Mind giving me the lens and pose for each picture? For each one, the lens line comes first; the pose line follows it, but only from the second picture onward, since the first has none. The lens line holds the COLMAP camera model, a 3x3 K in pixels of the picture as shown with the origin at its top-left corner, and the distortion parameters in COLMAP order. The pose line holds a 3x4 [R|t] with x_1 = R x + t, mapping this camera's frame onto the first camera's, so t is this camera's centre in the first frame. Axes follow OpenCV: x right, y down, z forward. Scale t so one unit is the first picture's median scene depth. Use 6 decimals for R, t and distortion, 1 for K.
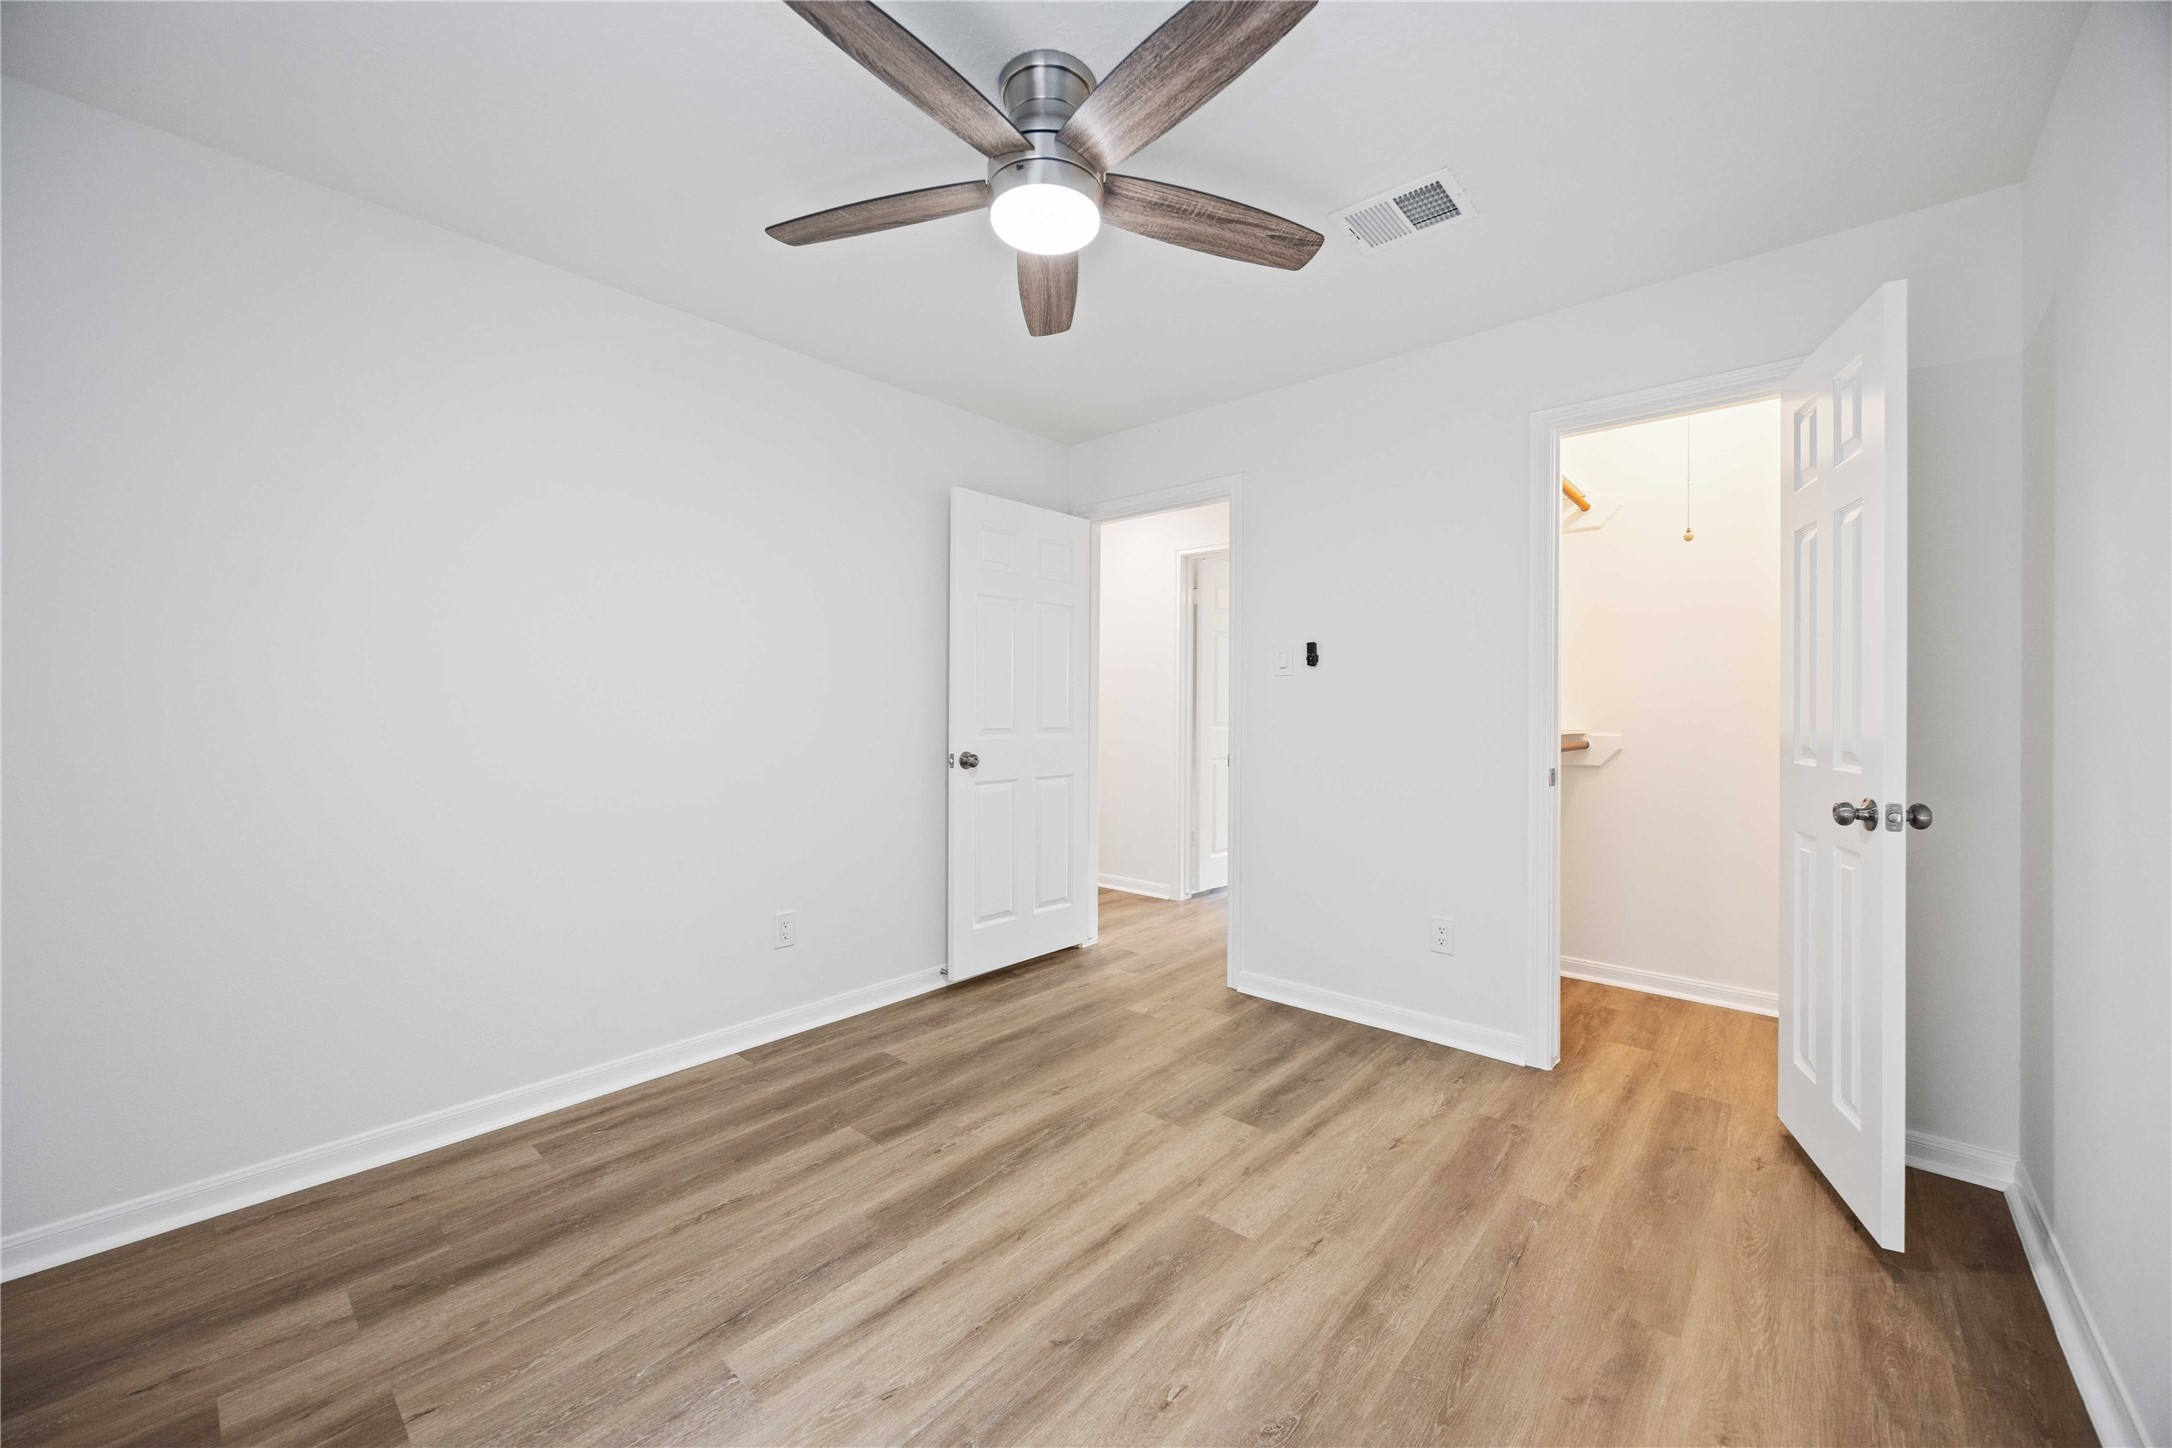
lens RADIAL K [[837.7, 0, 1088.0], [0, 837.7, 712.3], [0, 0, 1]] dist [-0.000859, 0.000029]
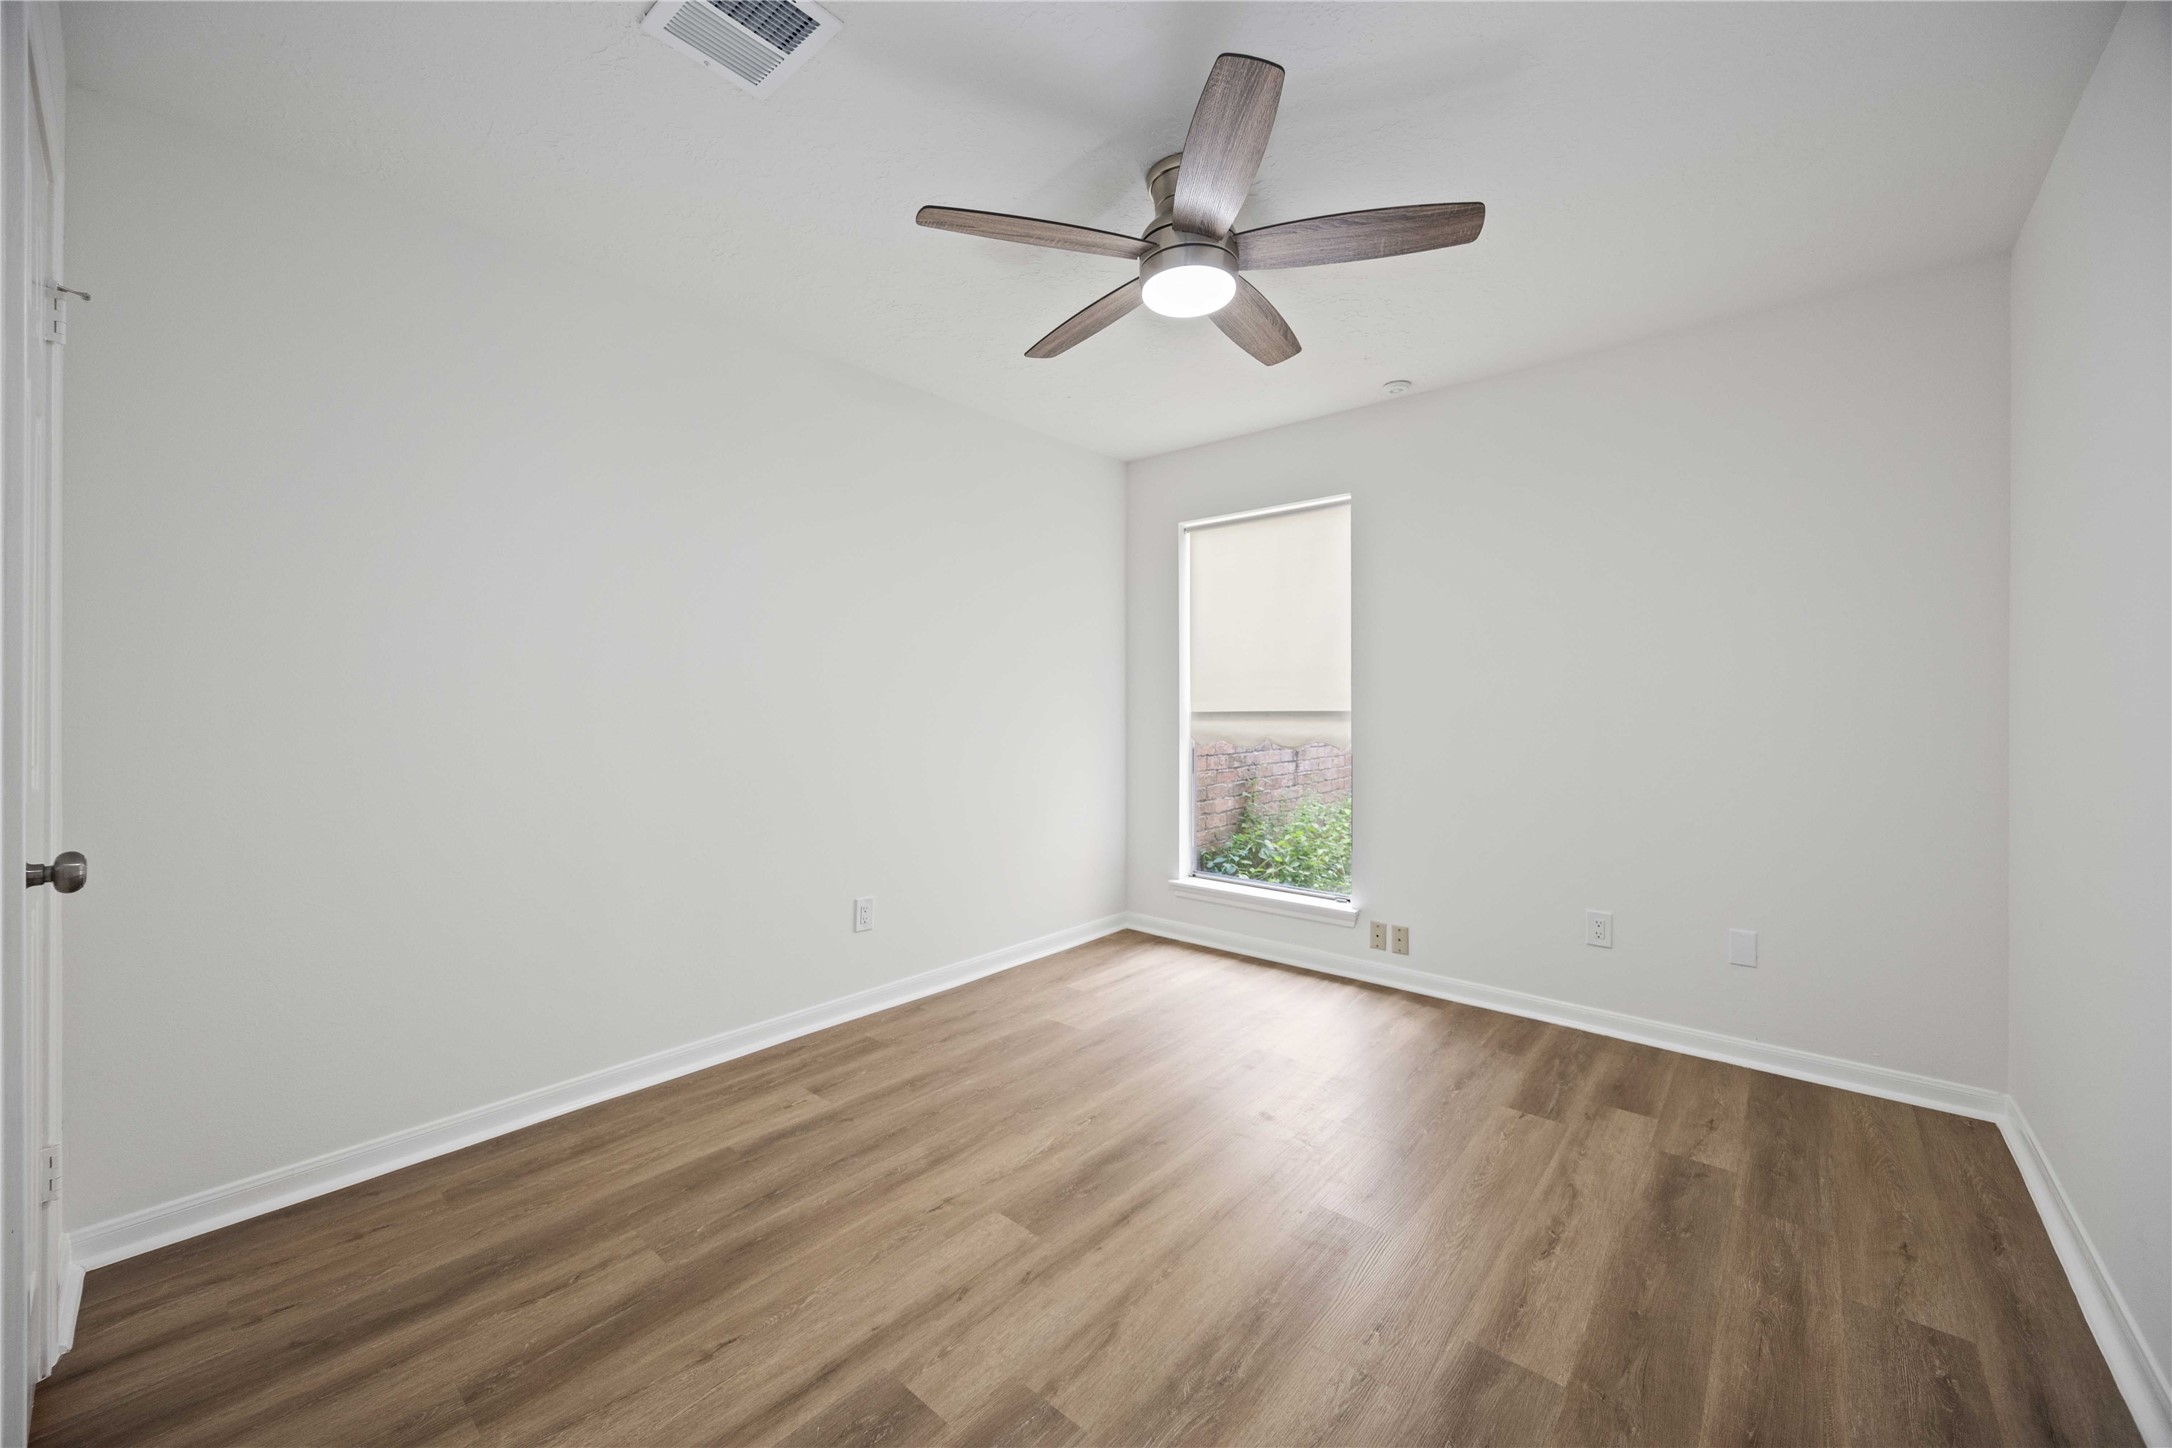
lens RADIAL K [[837.7, 0, 1082.5], [0, 837.7, 711.1], [0, 0, 1]] dist [-0.000859, 0.000029]
pose [[-0.999980, -0.003352, -0.005377, 0.088355], [-0.003426, 0.999899, 0.013765, -0.012894], [0.005331, 0.013783, -0.999891, 1.904739]]
